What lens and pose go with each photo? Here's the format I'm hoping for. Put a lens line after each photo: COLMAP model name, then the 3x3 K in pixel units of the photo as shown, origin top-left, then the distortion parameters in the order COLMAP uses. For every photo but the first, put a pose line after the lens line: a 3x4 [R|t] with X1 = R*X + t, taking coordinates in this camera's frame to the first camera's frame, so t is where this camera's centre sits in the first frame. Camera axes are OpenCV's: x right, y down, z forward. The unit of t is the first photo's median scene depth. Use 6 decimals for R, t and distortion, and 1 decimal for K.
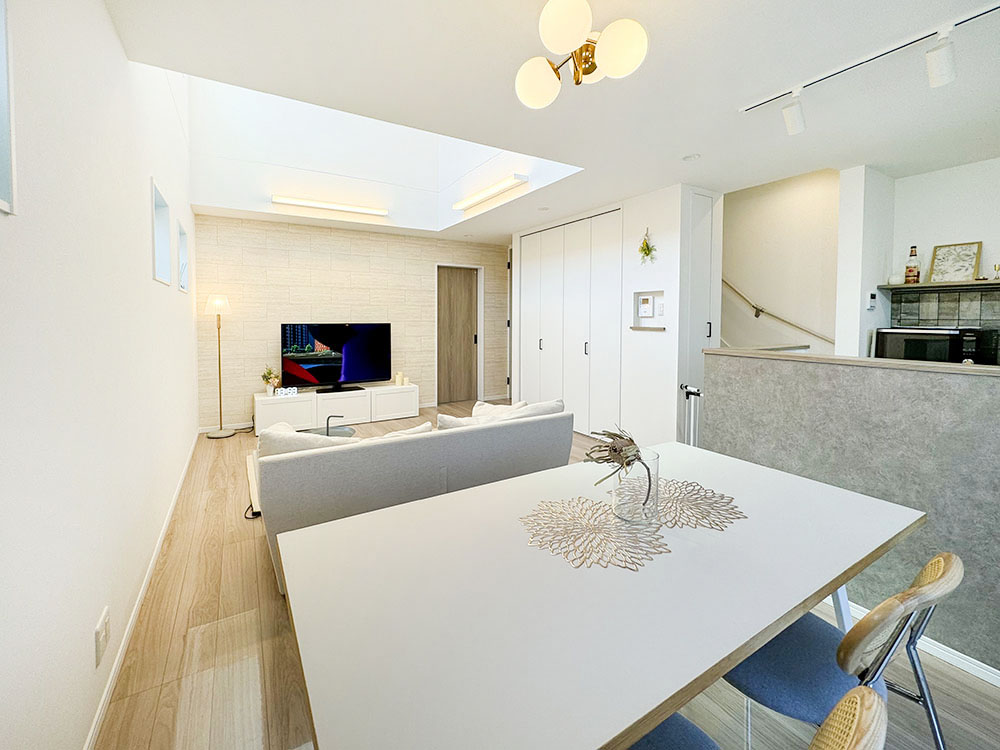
lens RADIAL K [[405.7, 0, 499.0], [0, 405.7, 329.7], [0, 0, 1]] dist [0.000200, 0.000008]
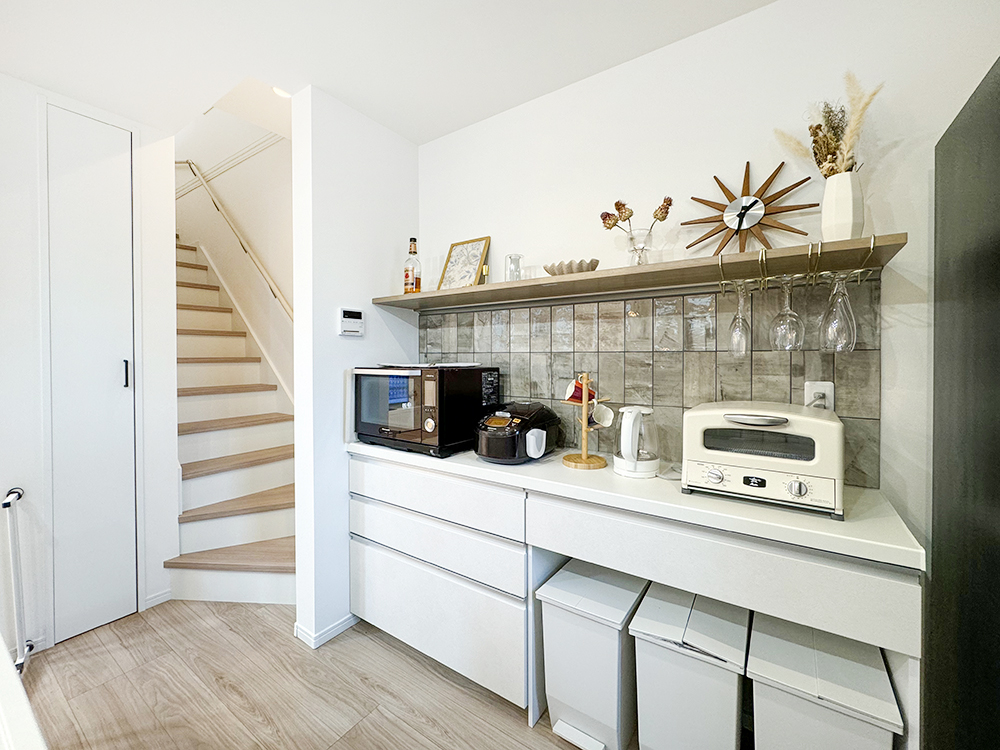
lens RADIAL K [[401.5, 0, 499.9], [0, 401.5, 359.7], [0, 0, 1]] dist [-0.000888, -0.000180]
pose [[0.910159, -0.007122, 0.414199, 0.900443], [0.017464, 0.999623, -0.021187, 0.001816], [-0.413891, 0.026517, 0.909940, 0.379515]]
